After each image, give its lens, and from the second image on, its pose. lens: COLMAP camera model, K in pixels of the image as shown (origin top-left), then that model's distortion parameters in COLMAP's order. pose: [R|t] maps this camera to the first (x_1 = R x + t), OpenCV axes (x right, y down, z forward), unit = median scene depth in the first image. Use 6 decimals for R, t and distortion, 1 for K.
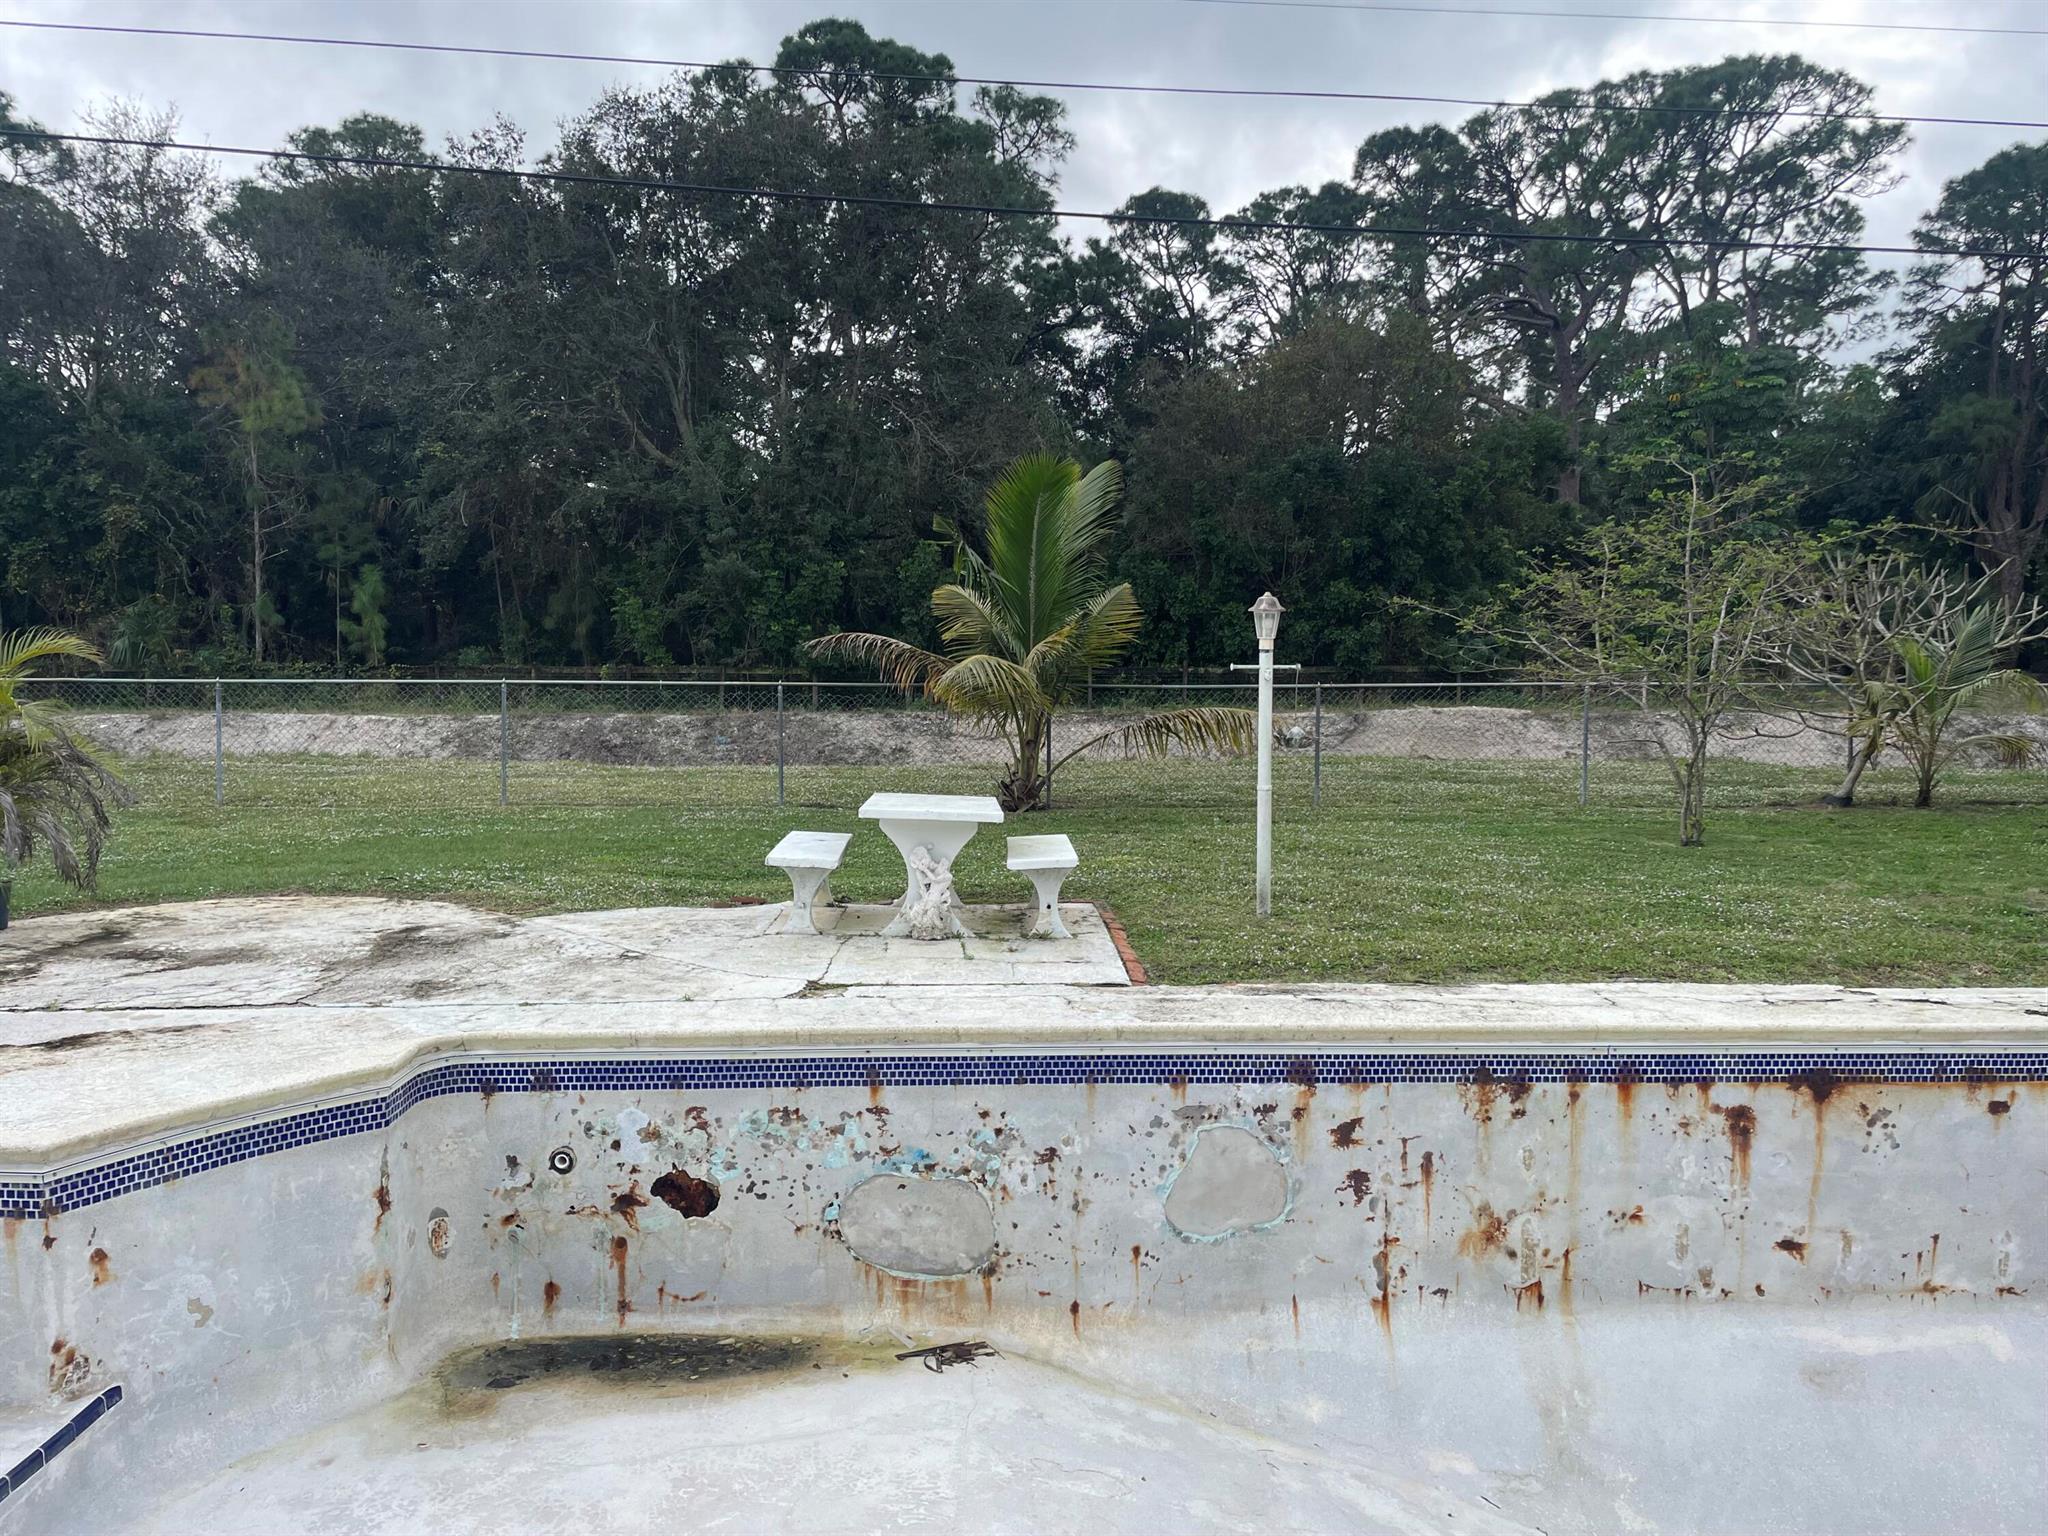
lens RADIAL K [[1548.8, 0, 1024.2], [0, 1548.8, 735.4], [0, 0, 1]] dist [0.092756, -0.113805]
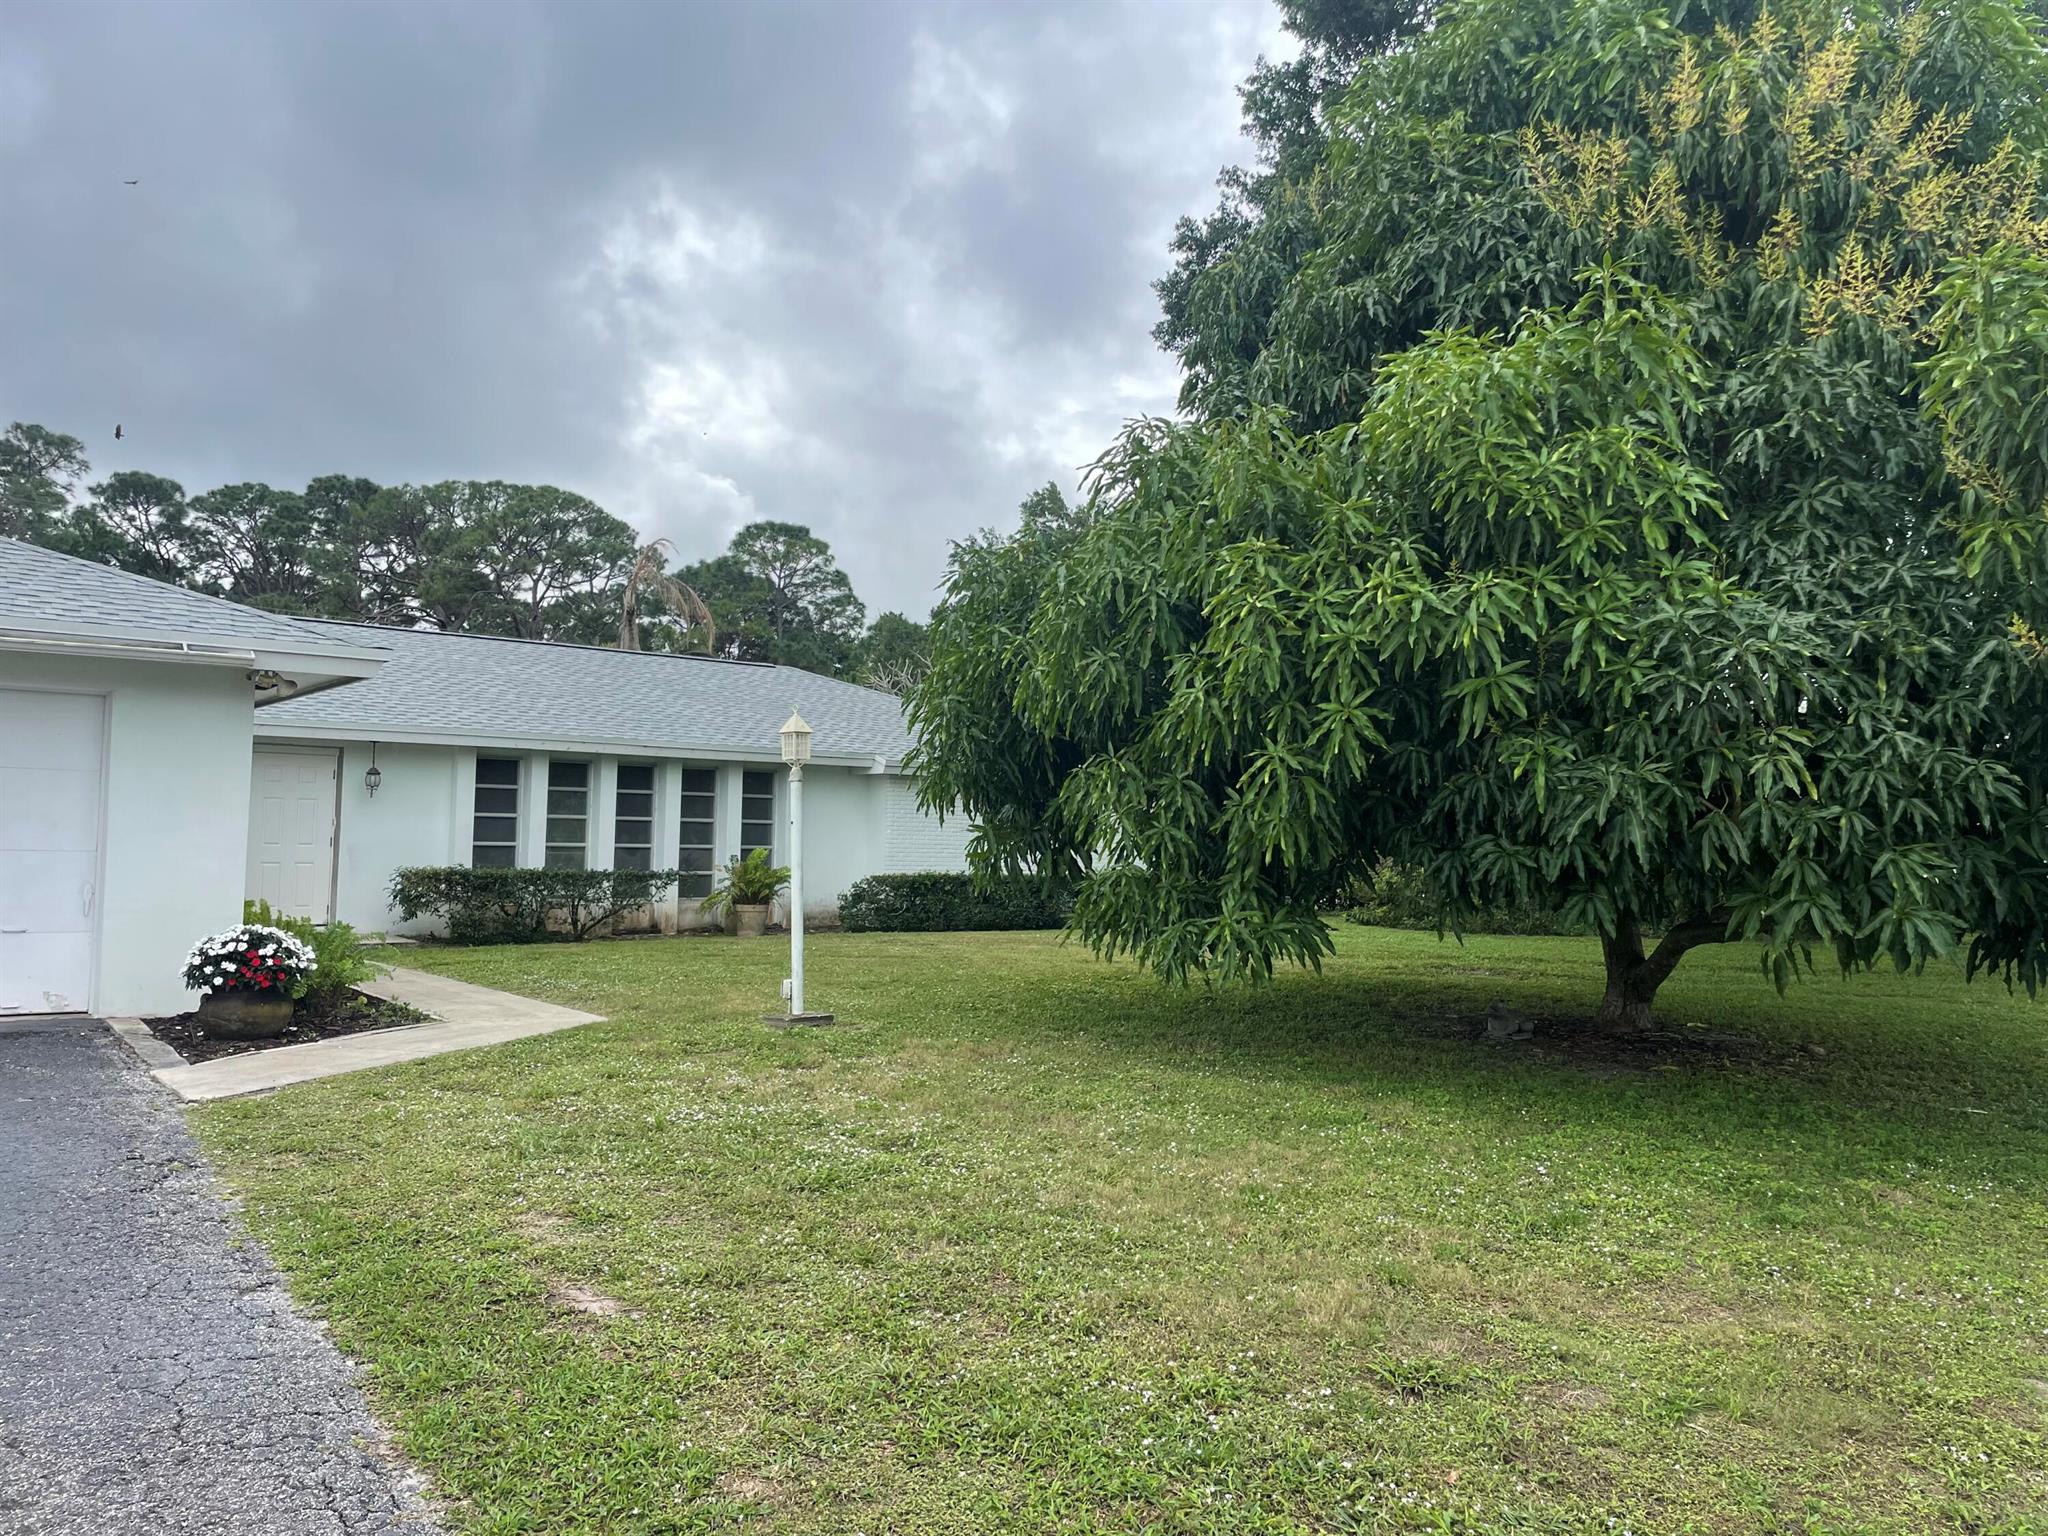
lens RADIAL K [[1548.8, 0, 1045.9], [0, 1548.8, 752.2], [0, 0, 1]] dist [0.092756, -0.113805]
pose [[0.794109, 0.039276, 0.606505, -0.098245], [0.028660, 0.994380, -0.101920, 0.030218], [-0.607099, 0.098318, 0.788520, -0.440772]]
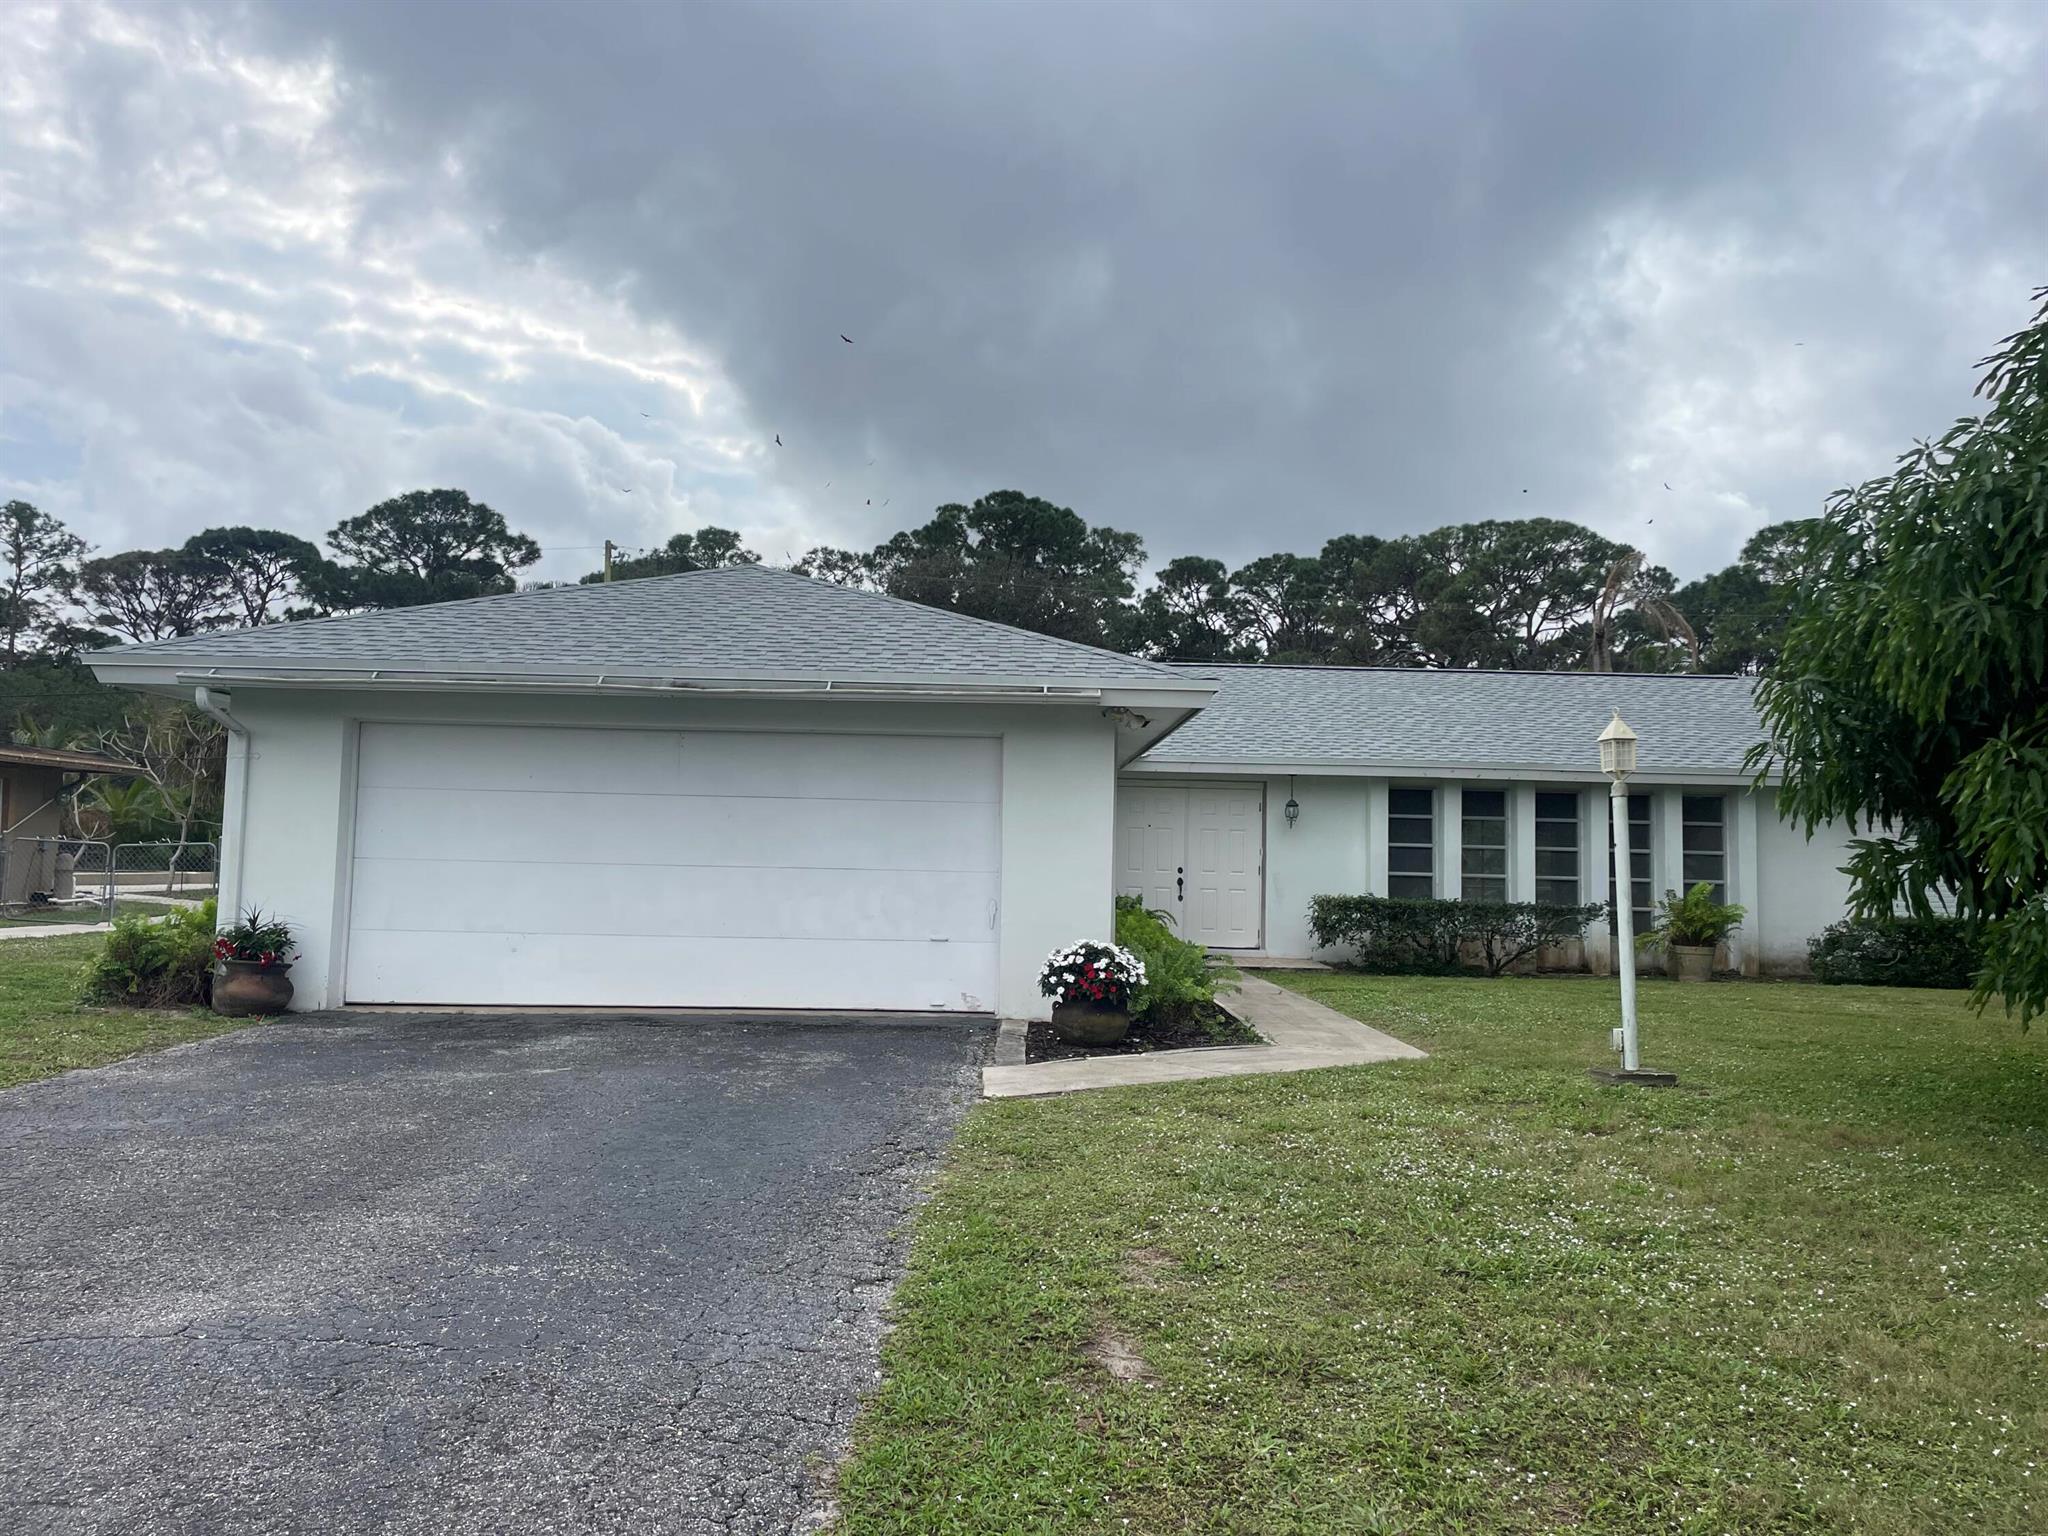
lens RADIAL K [[1548.8, 0, 1031.0], [0, 1548.8, 758.8], [0, 0, 1]] dist [0.092756, -0.113805]
pose [[0.999939, 0.010720, 0.002590, -0.067580], [-0.010299, 0.991673, -0.128373, 0.031392], [-0.003945, 0.128338, 0.991723, -0.434741]]
